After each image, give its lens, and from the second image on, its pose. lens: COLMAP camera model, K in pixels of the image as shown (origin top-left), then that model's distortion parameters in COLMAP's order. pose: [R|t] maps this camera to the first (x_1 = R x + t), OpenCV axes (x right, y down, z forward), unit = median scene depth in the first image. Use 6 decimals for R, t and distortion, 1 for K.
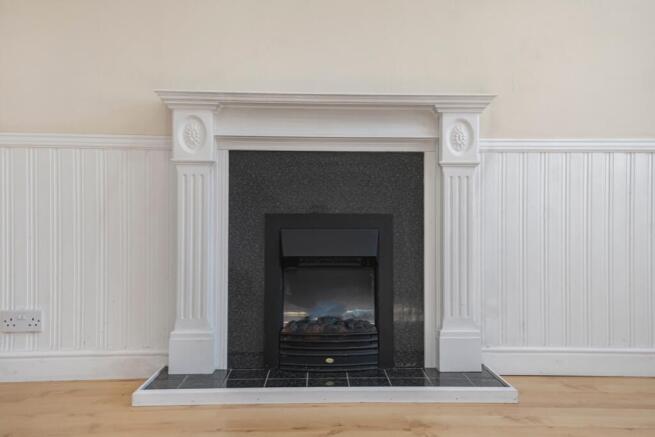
lens RADIAL K [[587.4, 0, 348.1], [0, 587.4, 228.6], [0, 0, 1]] dist [0.092460, -0.014126]
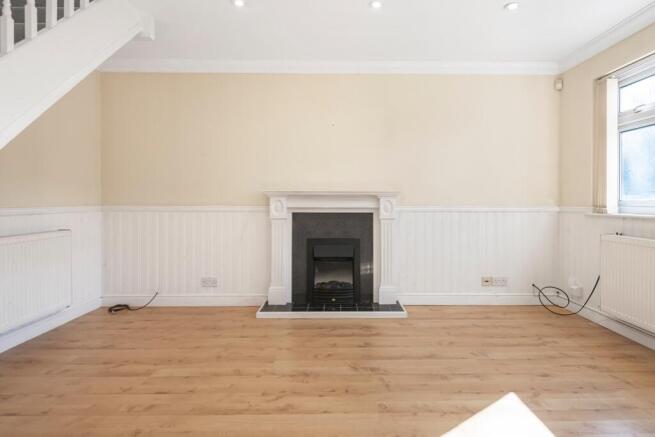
lens RADIAL K [[354.4, 0, 349.3], [0, 354.4, 205.0], [0, 0, 1]] dist [0.016396, -0.003150]
pose [[0.999574, -0.002797, -0.029039, 0.076390], [0.002851, 0.999994, 0.001825, -0.168315], [0.029034, -0.001907, 0.999577, -0.453627]]
